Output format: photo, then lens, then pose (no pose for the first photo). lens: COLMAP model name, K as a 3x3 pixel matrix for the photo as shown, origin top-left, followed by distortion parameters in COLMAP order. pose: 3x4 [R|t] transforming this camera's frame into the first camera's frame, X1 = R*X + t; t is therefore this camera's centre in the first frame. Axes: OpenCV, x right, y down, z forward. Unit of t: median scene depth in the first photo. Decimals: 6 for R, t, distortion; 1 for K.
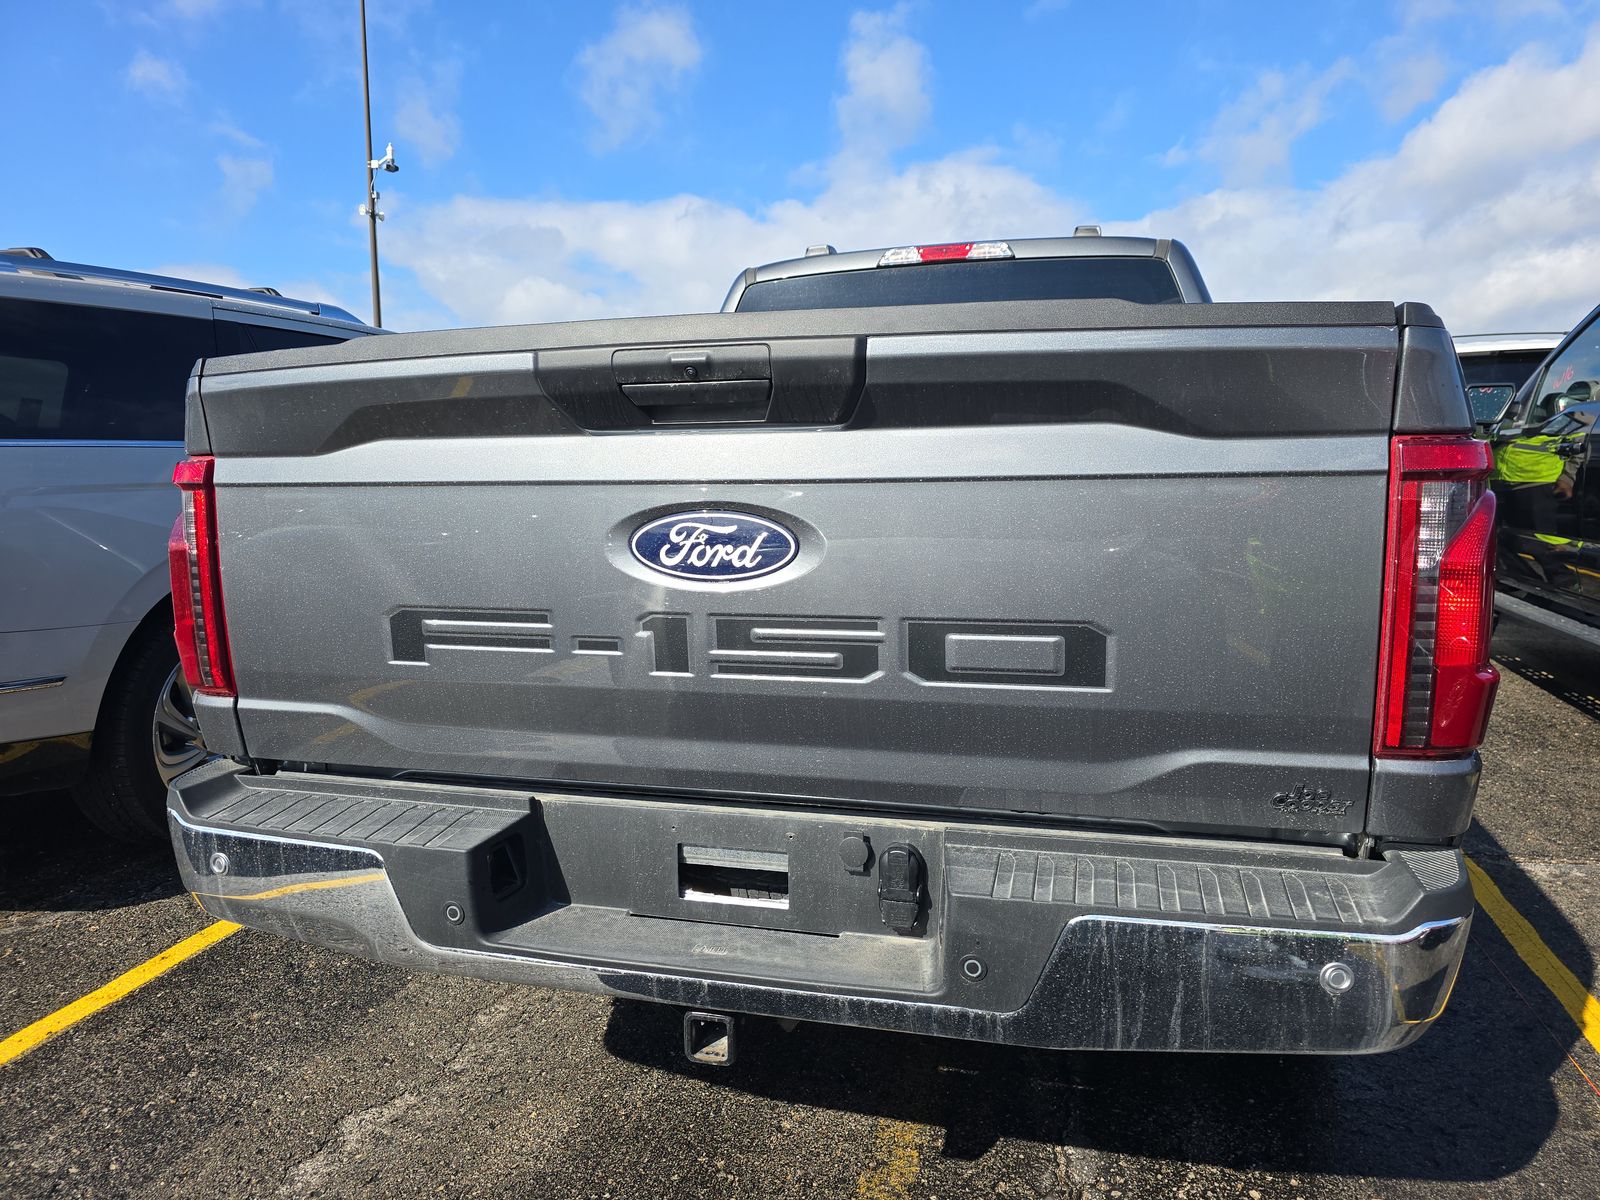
lens RADIAL K [[1099.4, 0, 801.4], [0, 1099.4, 654.1], [0, 0, 1]] dist [0.020325, -0.008479]
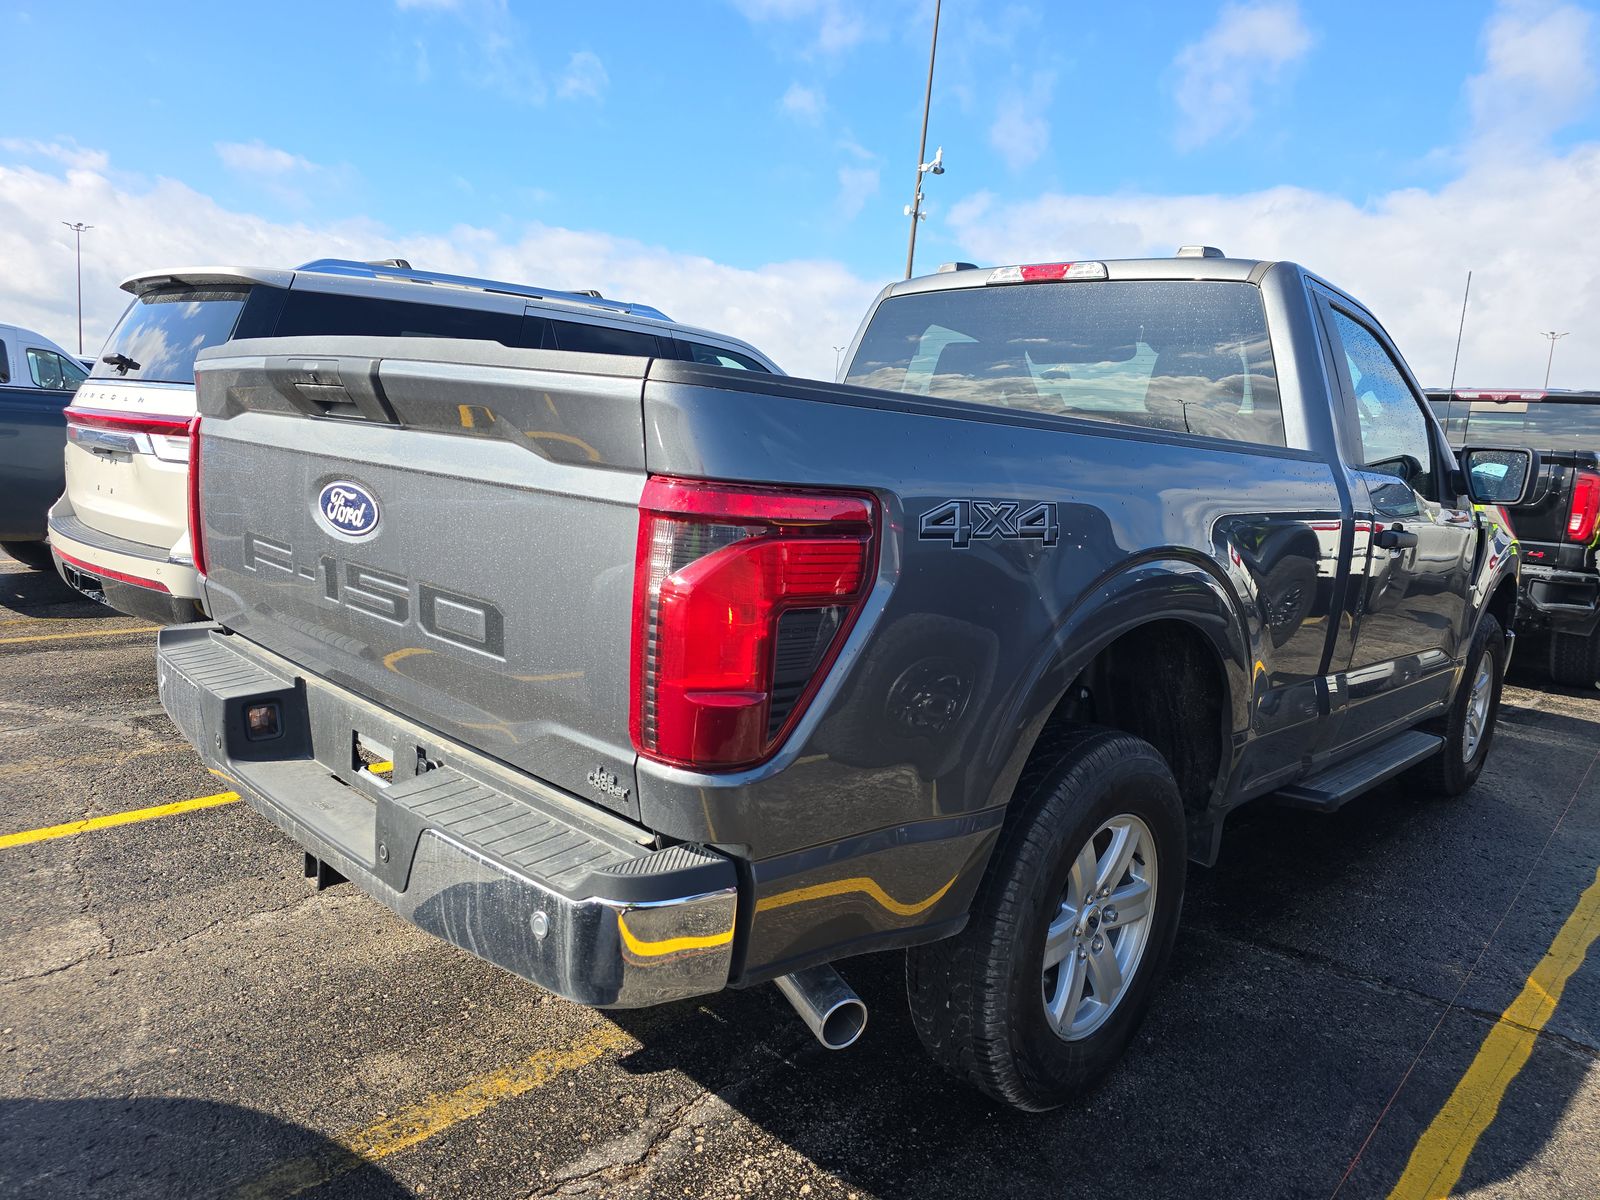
lens RADIAL K [[1055.3, 0, 804.2], [0, 1055.3, 615.2], [0, 0, 1]] dist [0.022429, -0.016988]
pose [[0.883447, 0.156431, -0.441646, 0.701666], [-0.163198, 0.986327, 0.022903, -0.062957], [0.439190, 0.051842, 0.896897, 0.066722]]
